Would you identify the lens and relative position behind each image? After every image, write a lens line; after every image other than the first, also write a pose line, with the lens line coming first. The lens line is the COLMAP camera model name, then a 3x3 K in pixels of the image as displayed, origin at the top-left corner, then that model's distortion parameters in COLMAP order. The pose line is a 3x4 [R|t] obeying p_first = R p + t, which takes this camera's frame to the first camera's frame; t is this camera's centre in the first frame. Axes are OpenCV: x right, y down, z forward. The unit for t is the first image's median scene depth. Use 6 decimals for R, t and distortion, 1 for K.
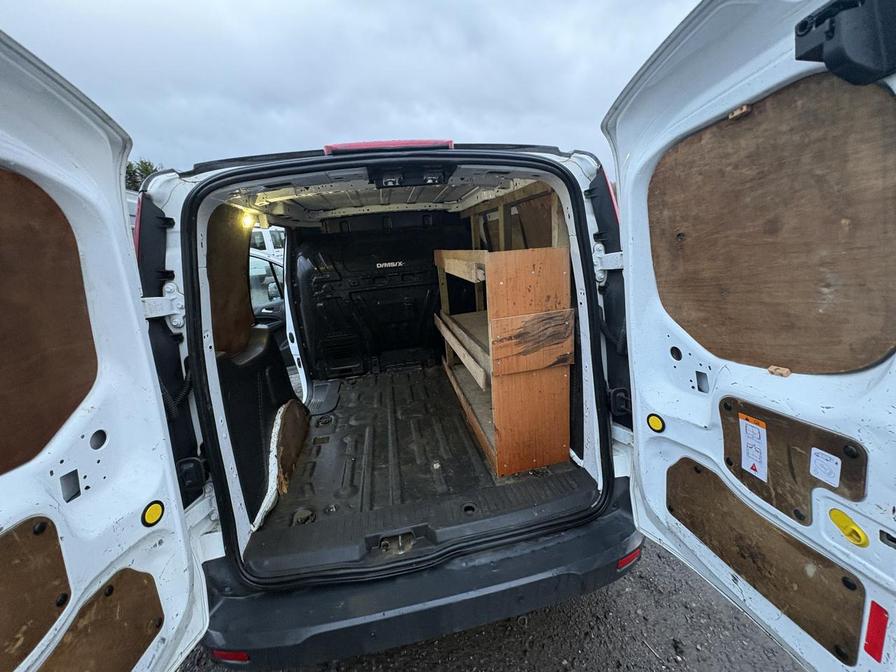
lens RADIAL K [[355.4, 0, 448.5], [0, 355.4, 337.8], [0, 0, 1]] dist [0.001875, -0.000015]
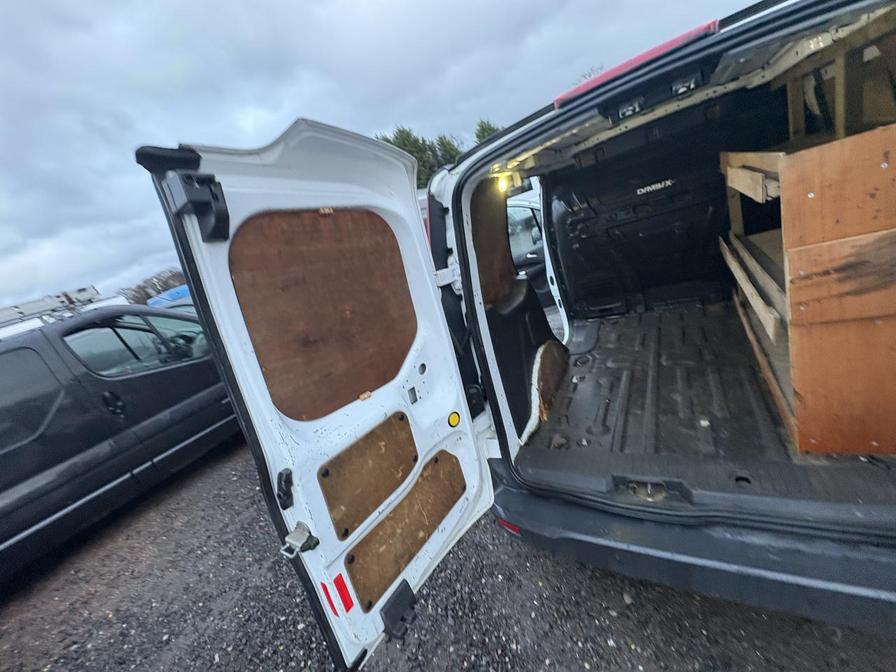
lens RADIAL K [[357.7, 0, 448.0], [0, 357.7, 336.0], [0, 0, 1]] dist [0.001091, 0.000347]
pose [[0.743634, 0.031423, -0.667849, 0.106134], [0.093378, 0.984223, 0.150282, -0.058699], [0.662035, -0.174117, 0.728967, -0.037113]]
